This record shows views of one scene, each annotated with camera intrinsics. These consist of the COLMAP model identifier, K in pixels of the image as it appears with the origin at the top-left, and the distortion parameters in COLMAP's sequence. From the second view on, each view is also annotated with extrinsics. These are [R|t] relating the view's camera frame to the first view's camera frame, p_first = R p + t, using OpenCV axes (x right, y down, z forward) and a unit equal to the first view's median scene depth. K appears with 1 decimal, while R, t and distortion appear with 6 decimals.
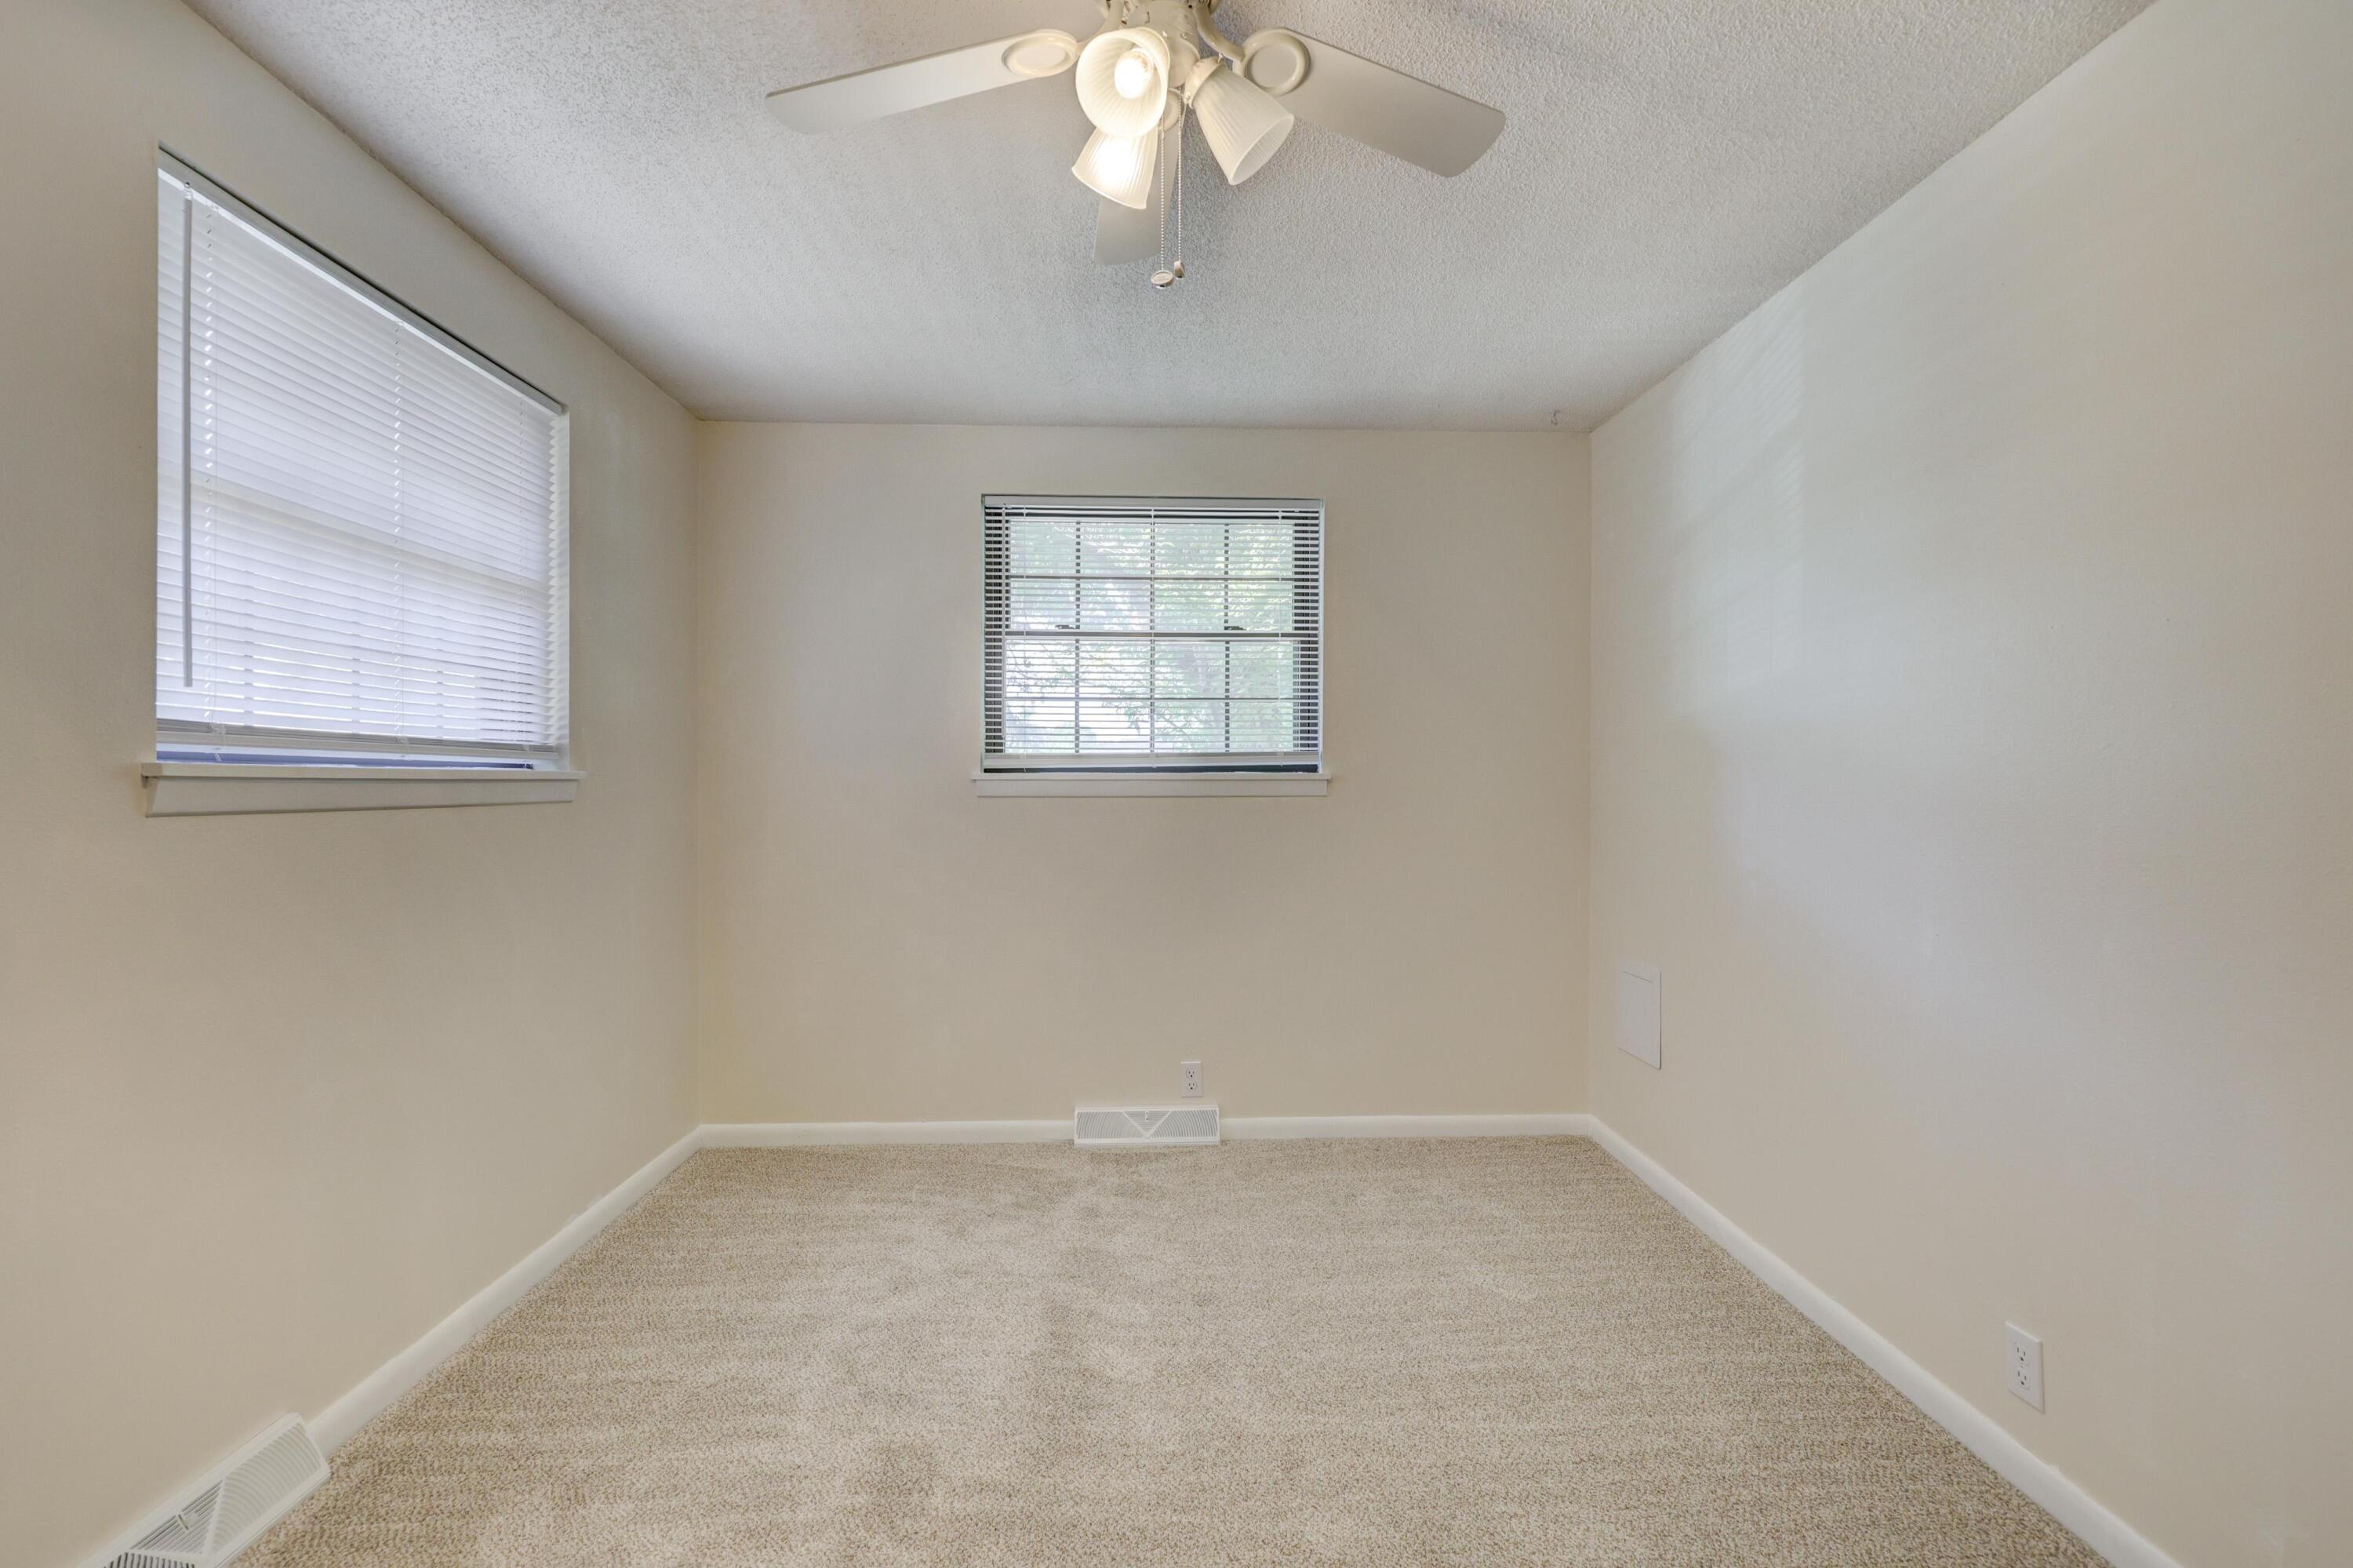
lens RADIAL K [[1038.6, 0, 1183.5], [0, 1038.6, 778.4], [0, 0, 1]] dist [0.000641, 0.001122]
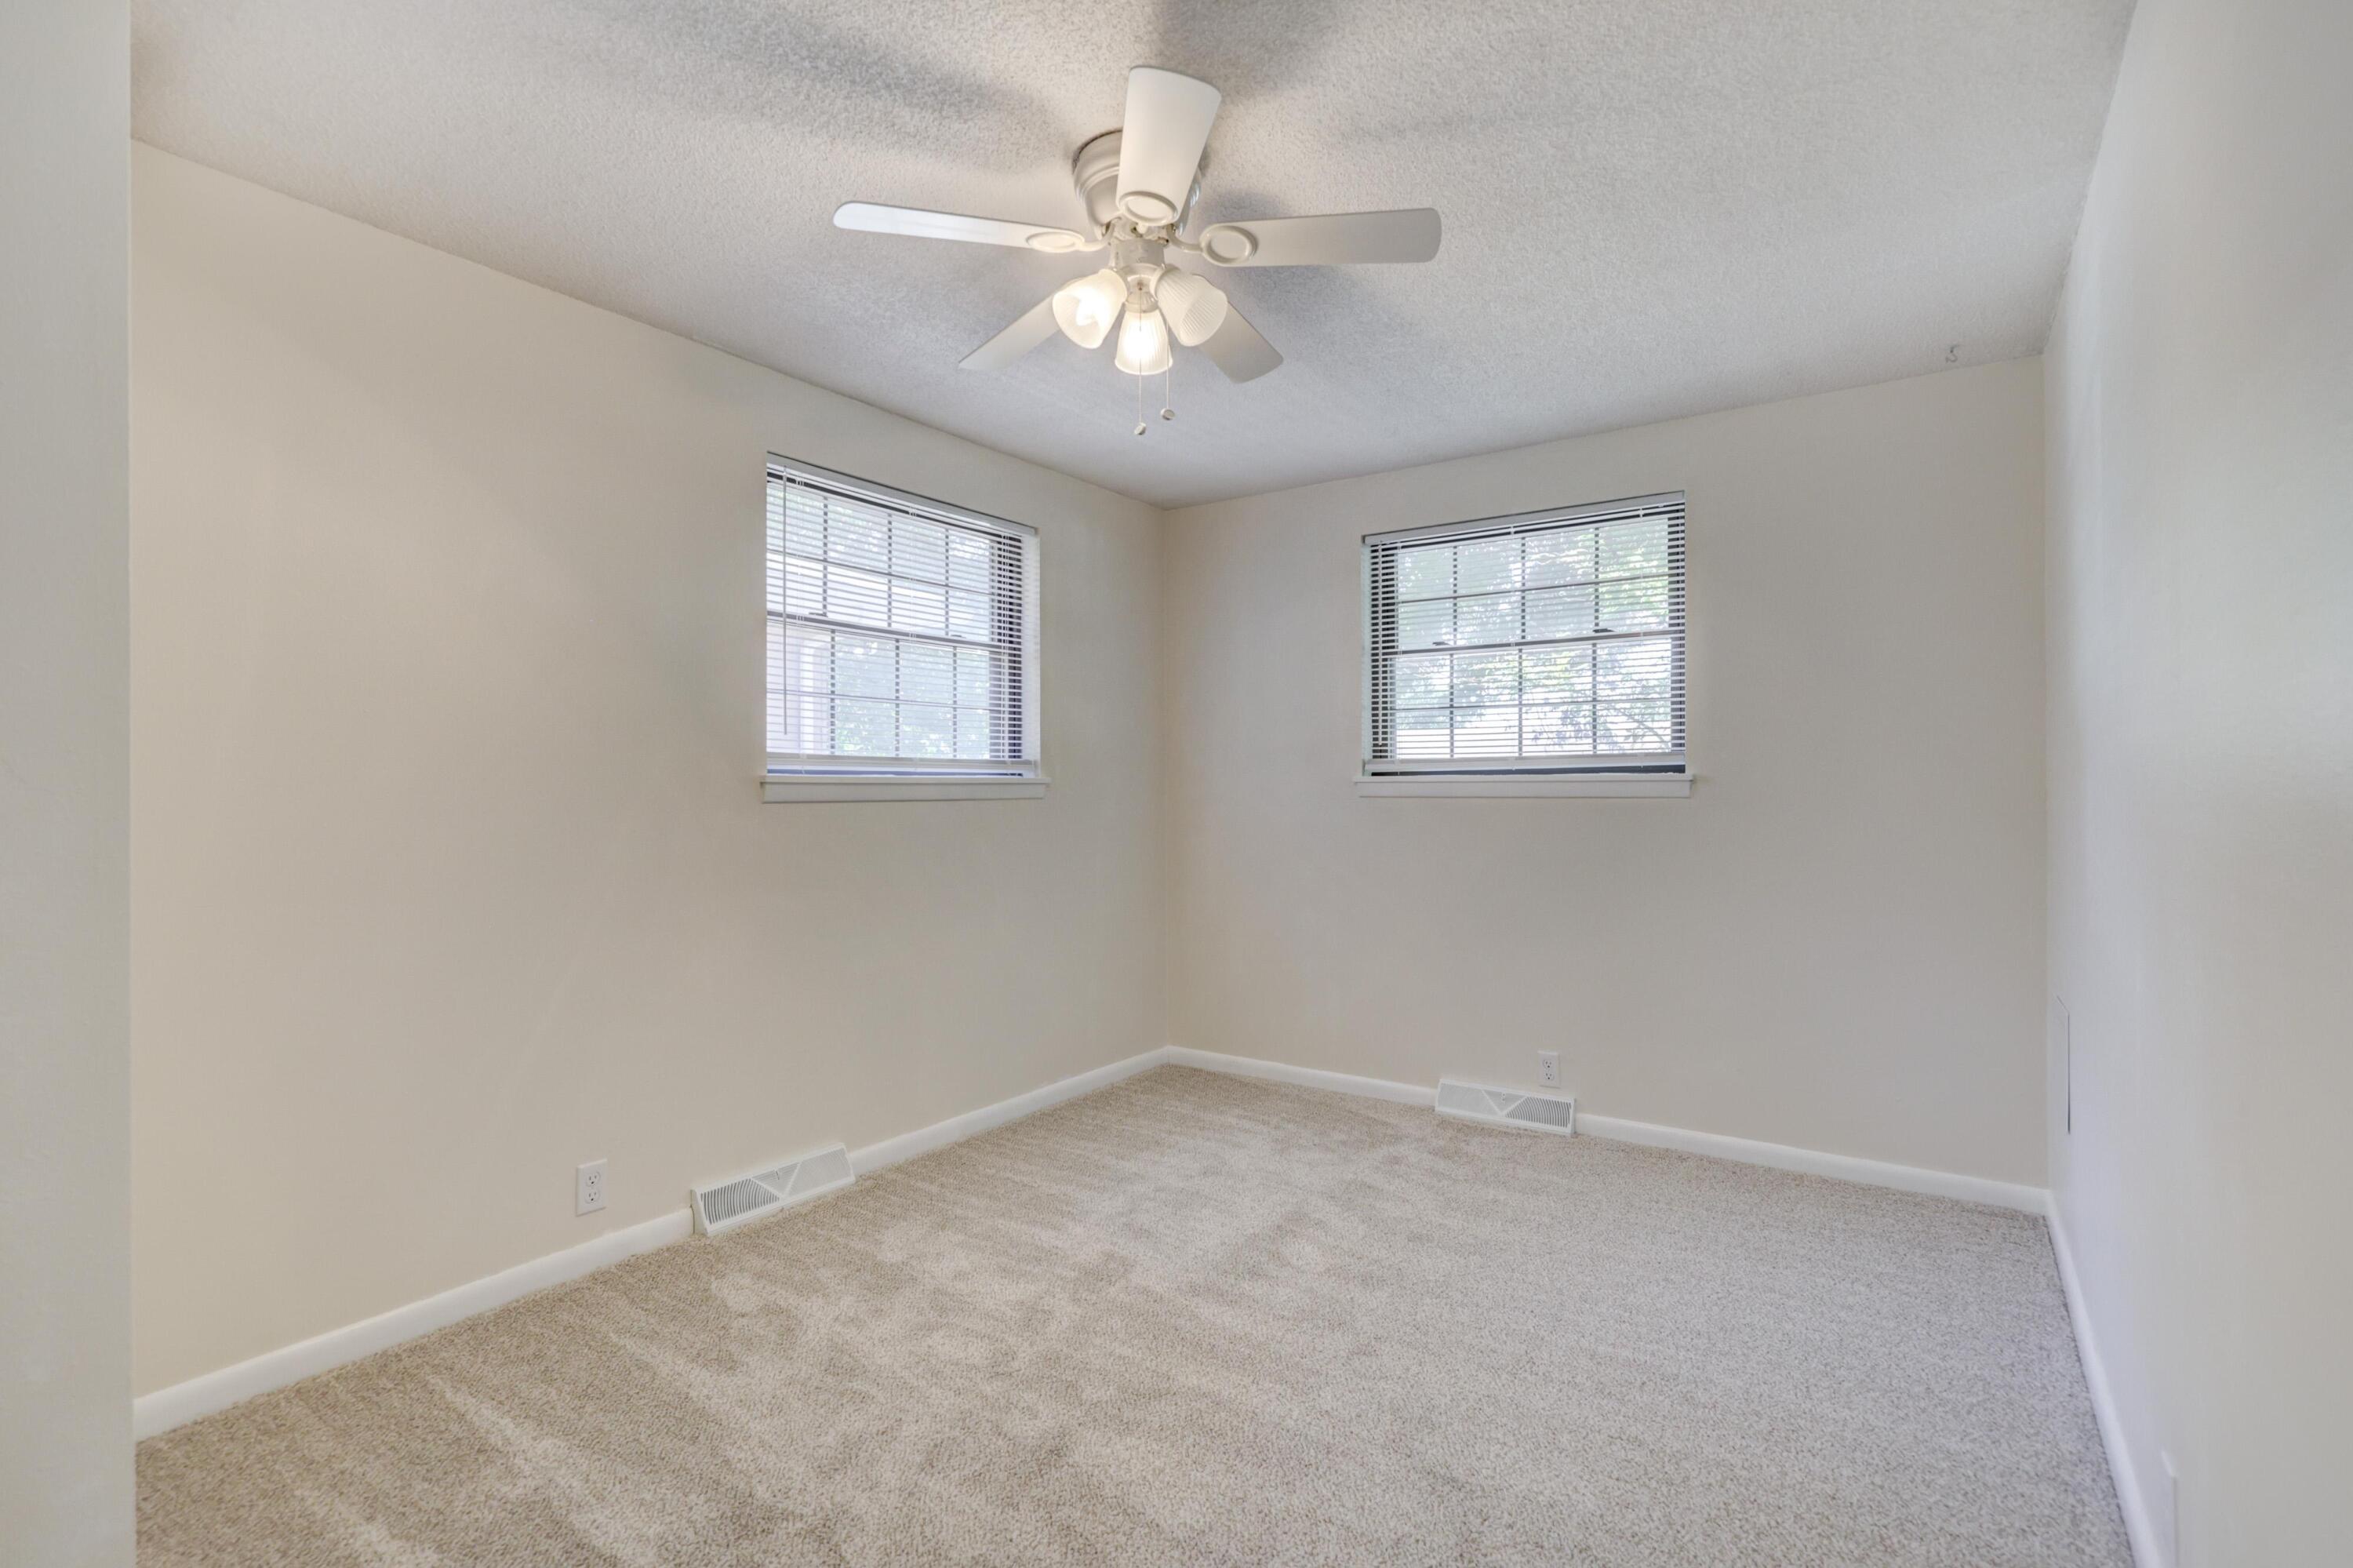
lens RADIAL K [[1038.6, 0, 1225.9], [0, 1038.6, 780.0], [0, 0, 1]] dist [0.000641, 0.001122]
pose [[0.821298, -0.005790, -0.570470, 0.346199], [0.004938, 0.999983, -0.003041, 0.001598], [0.570478, -0.000320, 0.821313, -0.038480]]
